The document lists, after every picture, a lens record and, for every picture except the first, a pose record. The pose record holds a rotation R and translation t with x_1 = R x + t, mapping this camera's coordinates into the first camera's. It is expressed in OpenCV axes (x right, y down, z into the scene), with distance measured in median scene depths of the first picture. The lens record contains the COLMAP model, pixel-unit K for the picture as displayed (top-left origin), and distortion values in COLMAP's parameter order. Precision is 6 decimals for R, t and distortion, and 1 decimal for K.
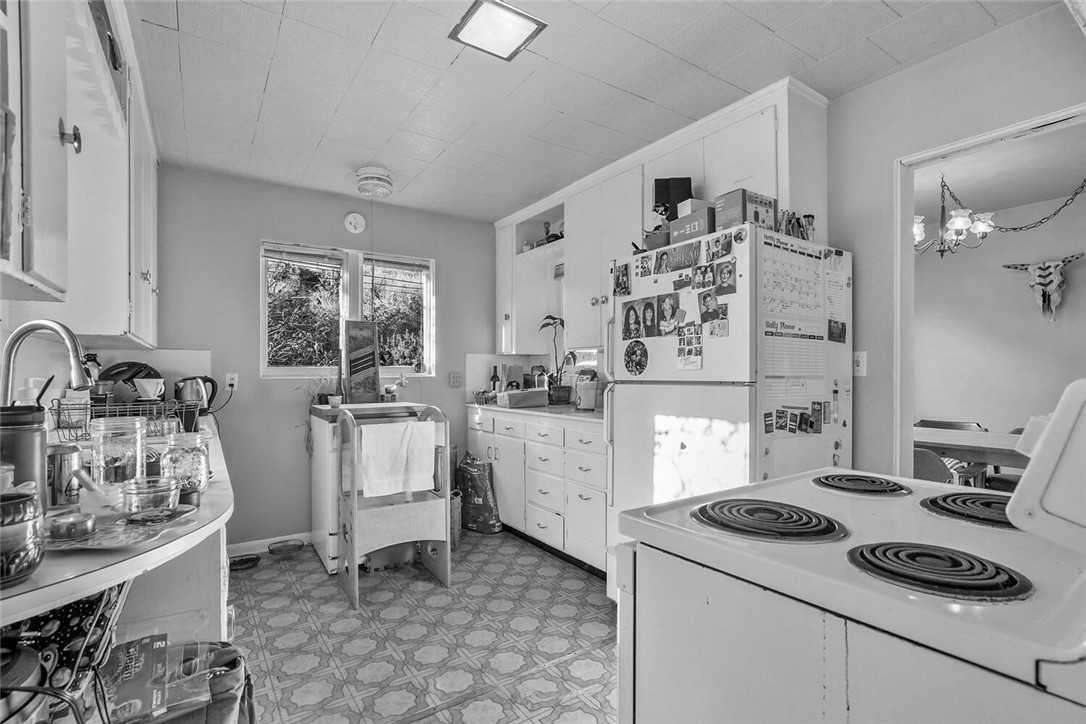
lens RADIAL K [[496.9, 0, 546.7], [0, 496.9, 369.2], [0, 0, 1]] dist [0.001605, 0.000273]
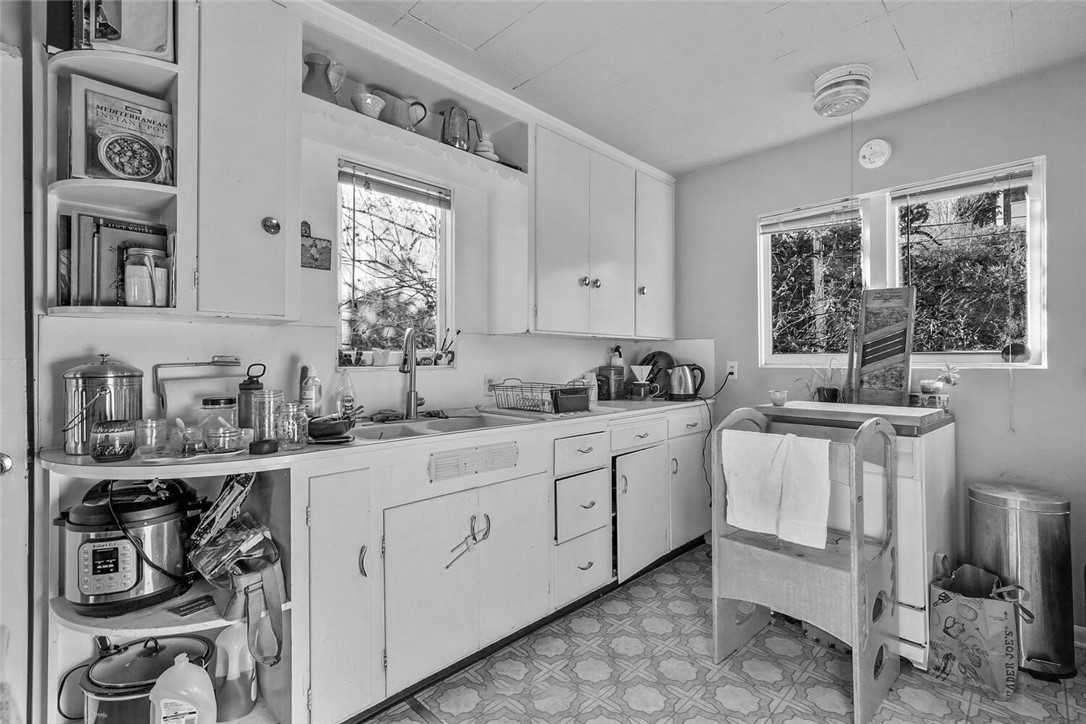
lens RADIAL K [[496.9, 0, 545.3], [0, 496.9, 354.3], [0, 0, 1]] dist [0.001605, 0.000273]
pose [[0.197510, -0.009578, -0.980254, 0.256124], [0.003497, 0.999953, -0.009066, 0.001934], [0.980295, -0.001637, 0.197534, 0.444179]]
